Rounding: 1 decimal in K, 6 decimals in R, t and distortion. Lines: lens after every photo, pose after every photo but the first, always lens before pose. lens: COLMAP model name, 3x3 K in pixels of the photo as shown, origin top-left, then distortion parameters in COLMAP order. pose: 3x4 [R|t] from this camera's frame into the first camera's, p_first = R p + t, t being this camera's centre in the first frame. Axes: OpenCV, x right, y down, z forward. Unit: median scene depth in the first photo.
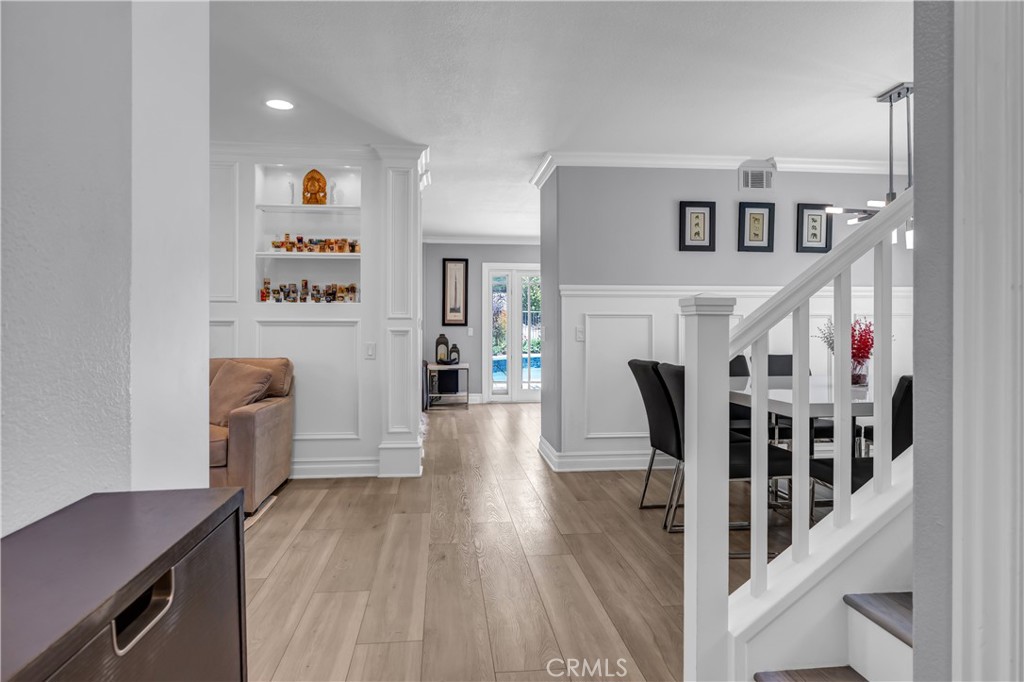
lens RADIAL K [[624.6, 0, 507.2], [0, 624.6, 327.9], [0, 0, 1]] dist [-0.000938, 0.000325]
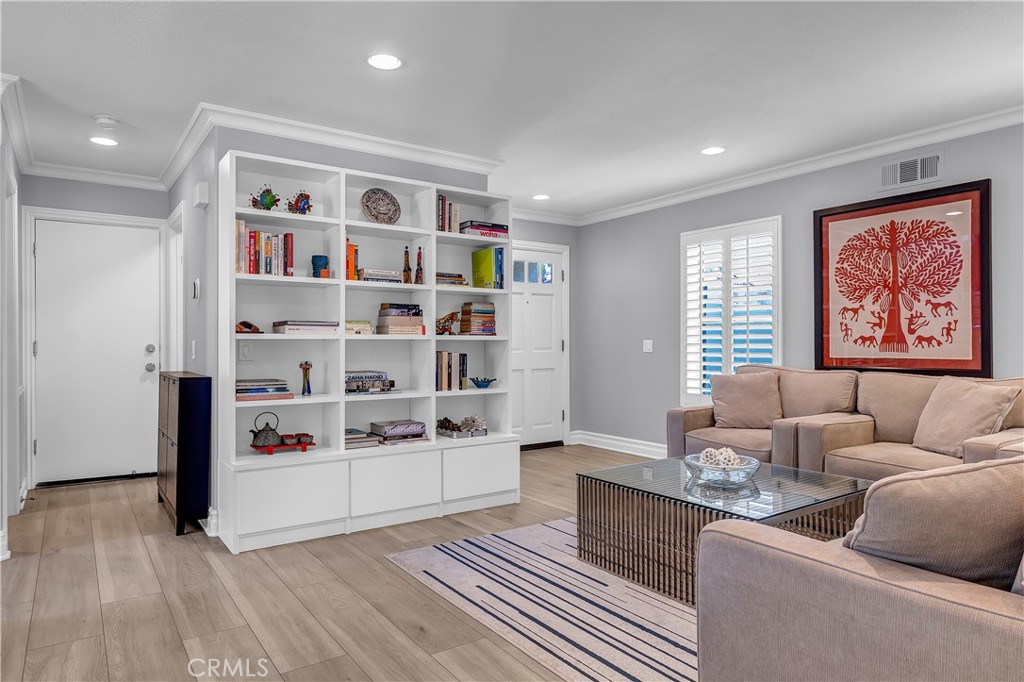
lens RADIAL K [[626.7, 0, 509.3], [0, 626.7, 344.2], [0, 0, 1]] dist [-0.000828, 0.000604]
pose [[-0.875345, 0.000545, -0.483498, -0.048688], [0.001466, 0.999998, -0.001525, 0.002304], [0.483496, -0.002044, -0.875344, 0.990391]]
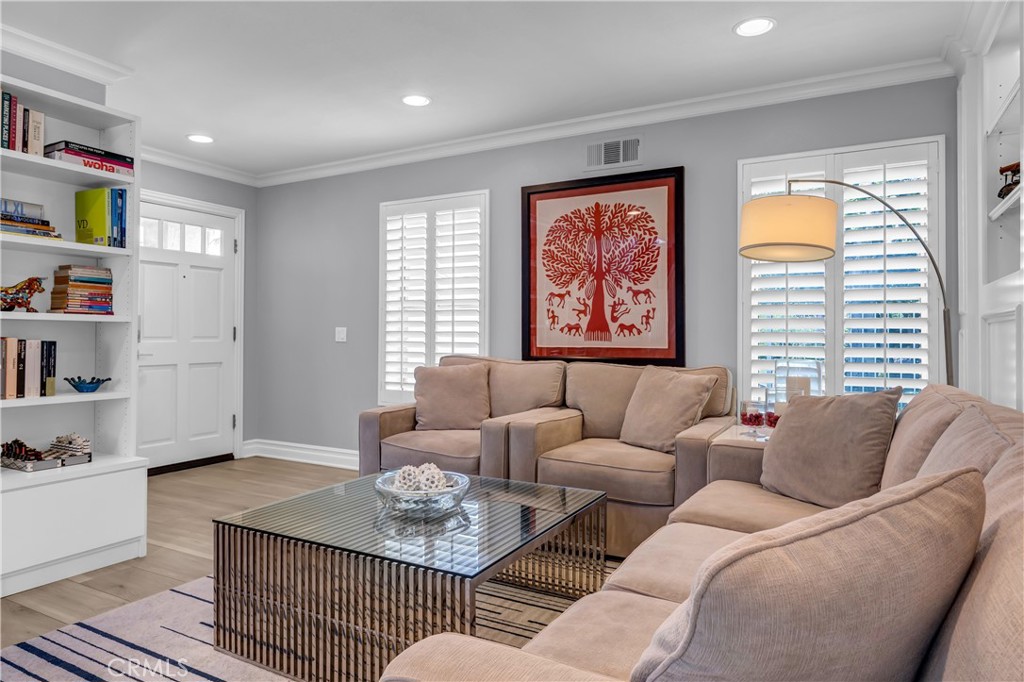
lens RADIAL K [[632.1, 0, 505.8], [0, 632.1, 334.8], [0, 0, 1]] dist [-0.006343, 0.000650]
pose [[-0.575965, -0.007657, -0.817438, -0.185602], [-0.004233, 0.999971, -0.006384, 0.010446], [0.817463, -0.000217, -0.575981, 0.867715]]
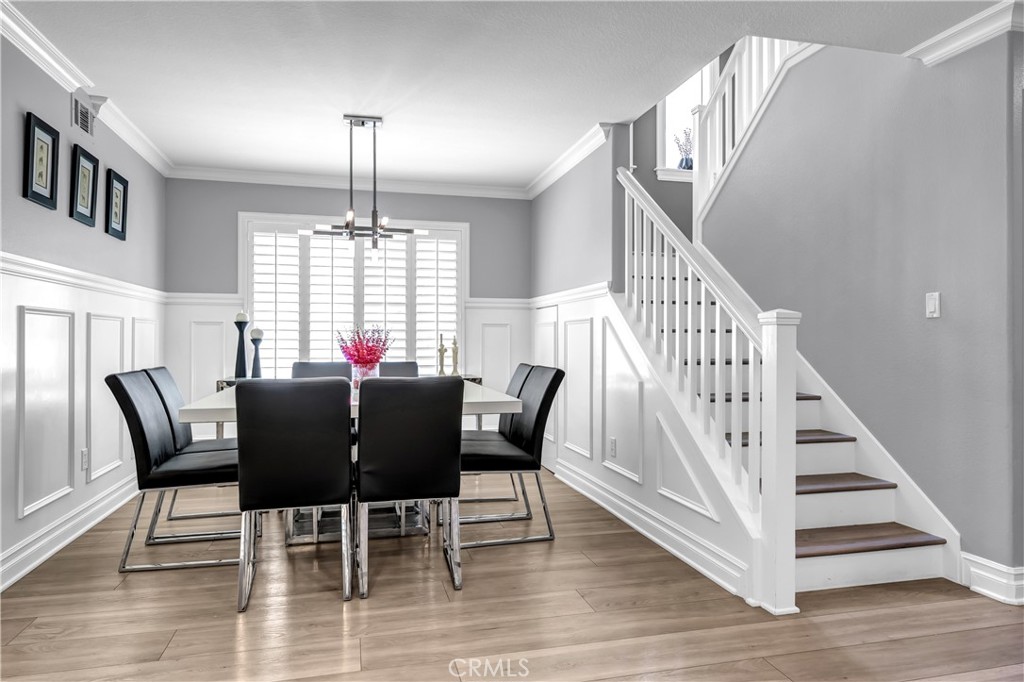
lens RADIAL K [[632.1, 0, 505.8], [0, 632.1, 334.8], [0, 0, 1]] dist [-0.006343, 0.000650]
pose [[-0.132423, 0.009438, 0.991148, -0.371074], [-0.004993, 0.999936, -0.010188, 0.008320], [-0.991181, -0.006298, -0.132367, 0.651592]]
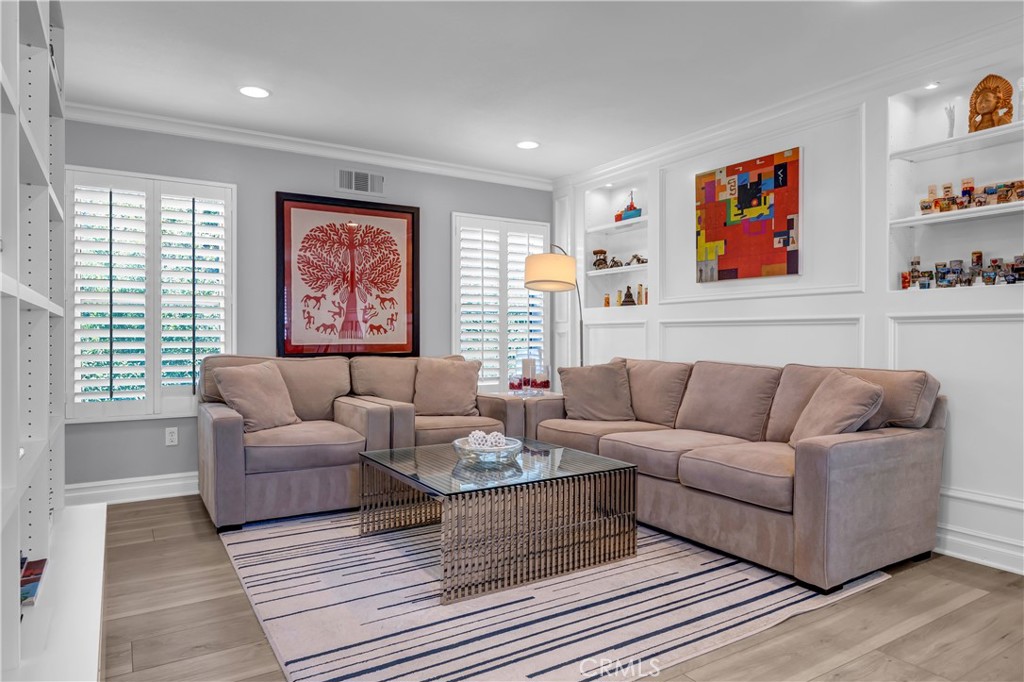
lens RADIAL K [[625.1, 0, 510.9], [0, 625.1, 337.5], [0, 0, 1]] dist [-0.003524, 0.000350]
pose [[0.436582, 0.001421, -0.899663, 0.047724], [0.002644, 0.999992, 0.002862, 0.008687], [0.899661, -0.003628, 0.436575, 0.285767]]
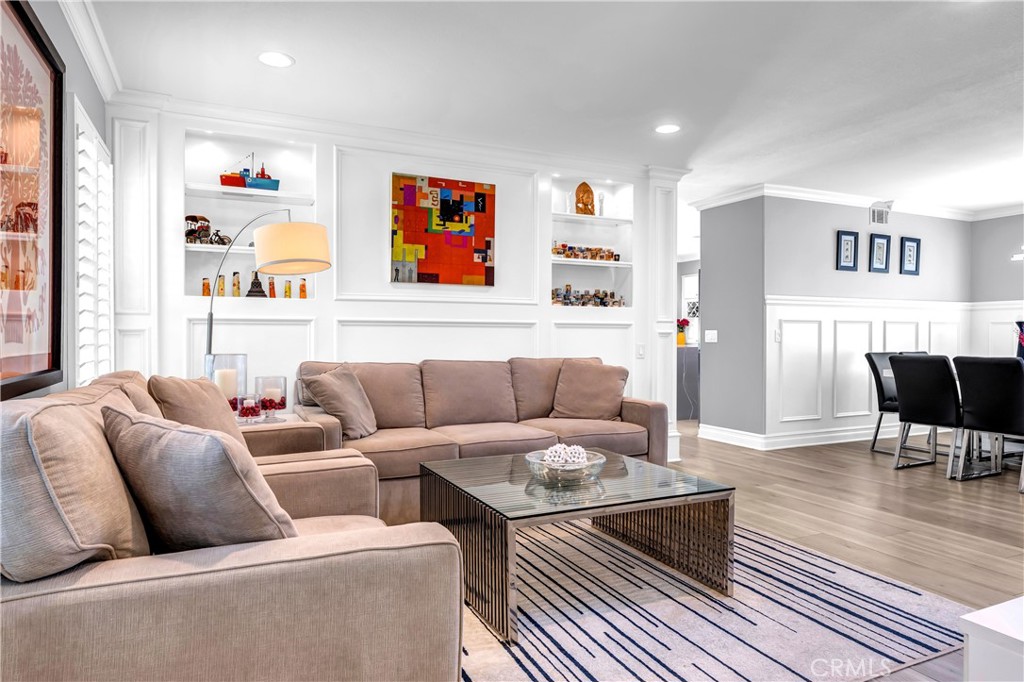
lens RADIAL K [[625.1, 0, 510.9], [0, 625.1, 337.5], [0, 0, 1]] dist [-0.003524, 0.000350]
pose [[0.946695, 0.000521, 0.322130, -0.769882], [-0.003220, 0.999964, 0.007845, 0.005002], [-0.322114, -0.008464, 0.946663, 0.021387]]
